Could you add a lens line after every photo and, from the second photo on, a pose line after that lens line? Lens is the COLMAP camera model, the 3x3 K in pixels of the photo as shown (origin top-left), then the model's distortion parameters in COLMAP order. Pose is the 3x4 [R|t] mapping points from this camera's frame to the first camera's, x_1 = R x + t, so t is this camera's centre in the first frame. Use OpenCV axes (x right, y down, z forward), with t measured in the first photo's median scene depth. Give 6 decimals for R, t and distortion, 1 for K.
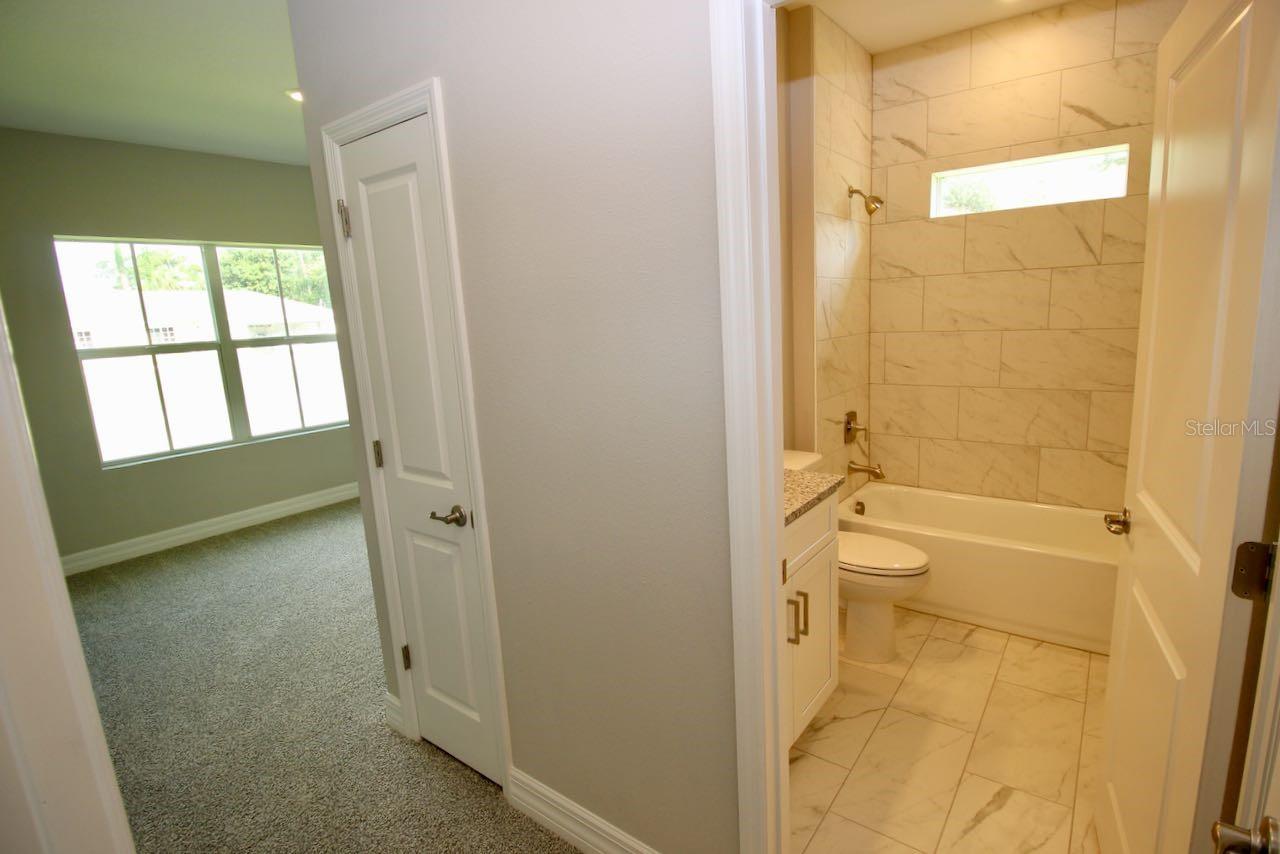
lens RADIAL K [[611.7, 0, 650.0], [0, 611.7, 431.3], [0, 0, 1]] dist [-0.012683, -0.002706]
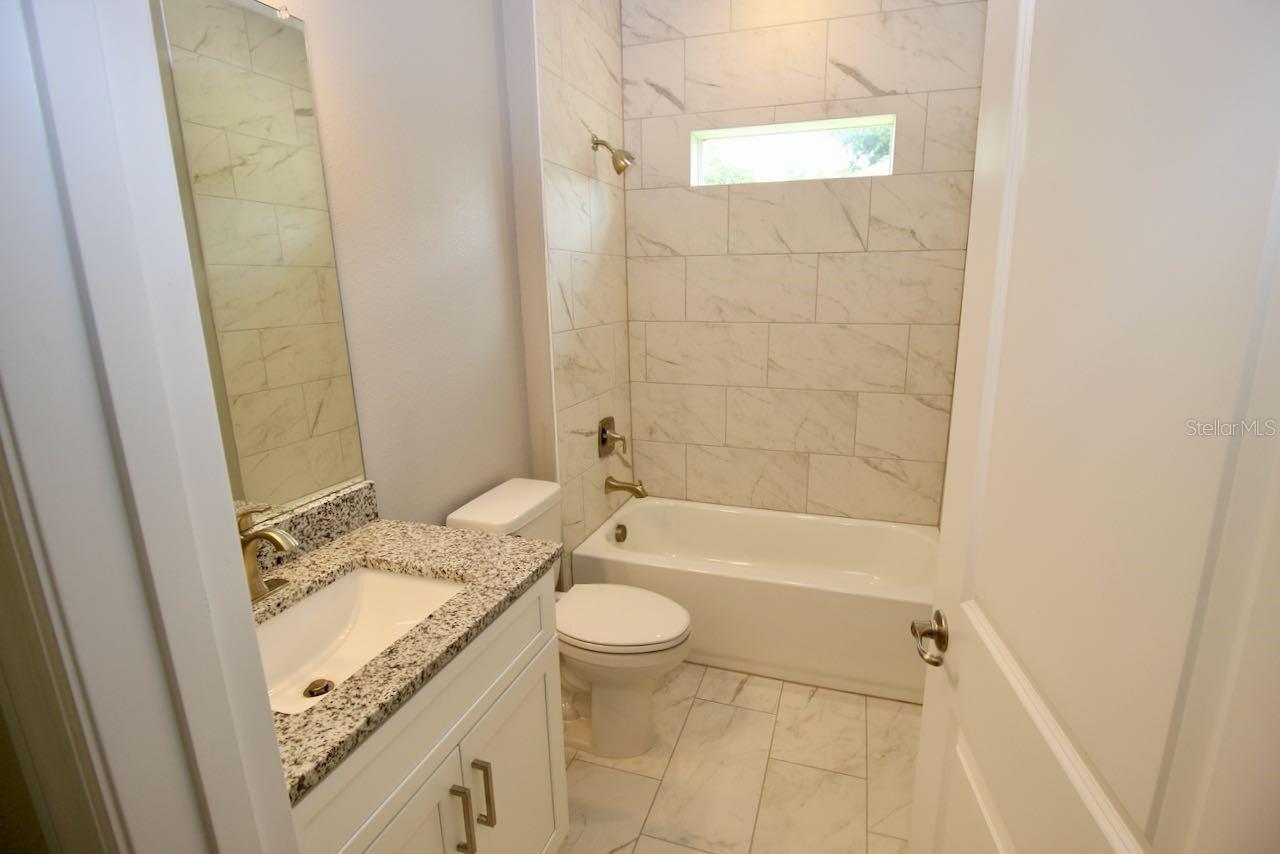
lens RADIAL K [[611.7, 0, 635.6], [0, 611.7, 425.4], [0, 0, 1]] dist [-0.012683, -0.002706]
pose [[0.953283, -0.030366, 0.300548, 0.131661], [0.022629, 0.999318, 0.029191, -0.049978], [-0.301230, -0.021027, 0.953320, 0.225930]]
